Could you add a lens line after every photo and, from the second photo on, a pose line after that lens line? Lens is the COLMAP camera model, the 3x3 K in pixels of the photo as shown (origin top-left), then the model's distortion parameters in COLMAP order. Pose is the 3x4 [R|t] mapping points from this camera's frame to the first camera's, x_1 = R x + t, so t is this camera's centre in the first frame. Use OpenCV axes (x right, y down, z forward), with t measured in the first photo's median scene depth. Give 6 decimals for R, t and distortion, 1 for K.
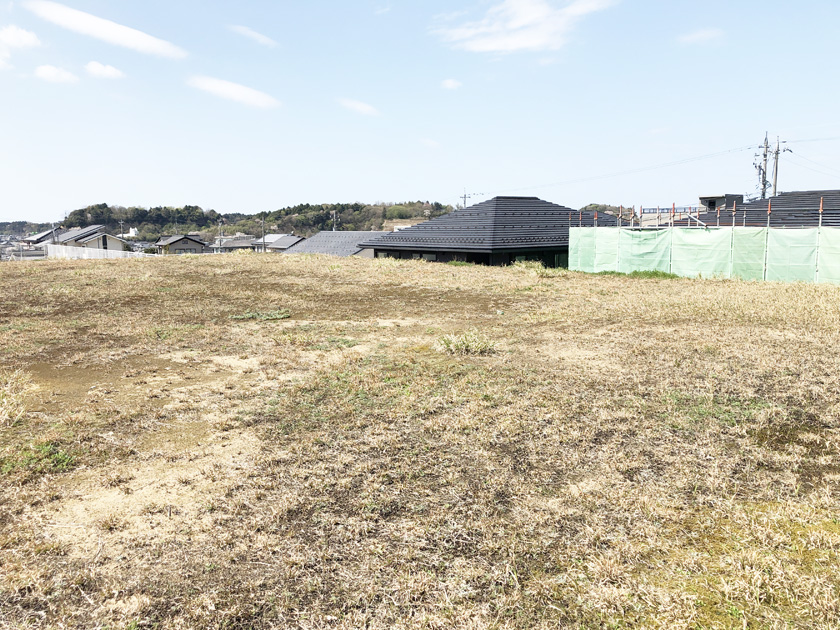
lens RADIAL K [[683.0, 0, 415.0], [0, 683.0, 315.7], [0, 0, 1]] dist [0.070975, -0.065934]
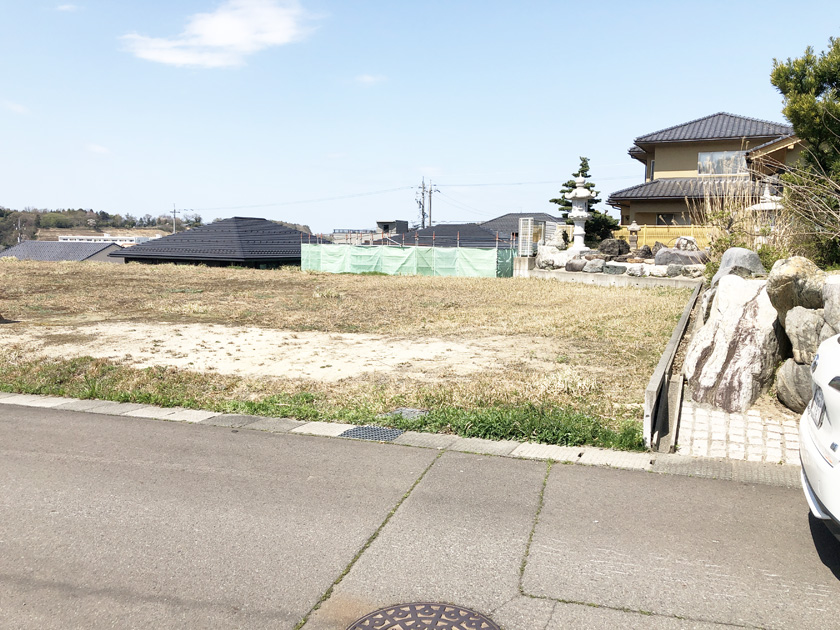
lens RADIAL K [[683.0, 0, 415.0], [0, 683.0, 315.7], [0, 0, 1]] dist [0.070975, -0.065934]
pose [[0.897616, -0.027216, 0.439937, -0.105284], [0.036697, 0.999241, -0.013056, 0.023992], [-0.439248, 0.027864, 0.897934, -0.189854]]
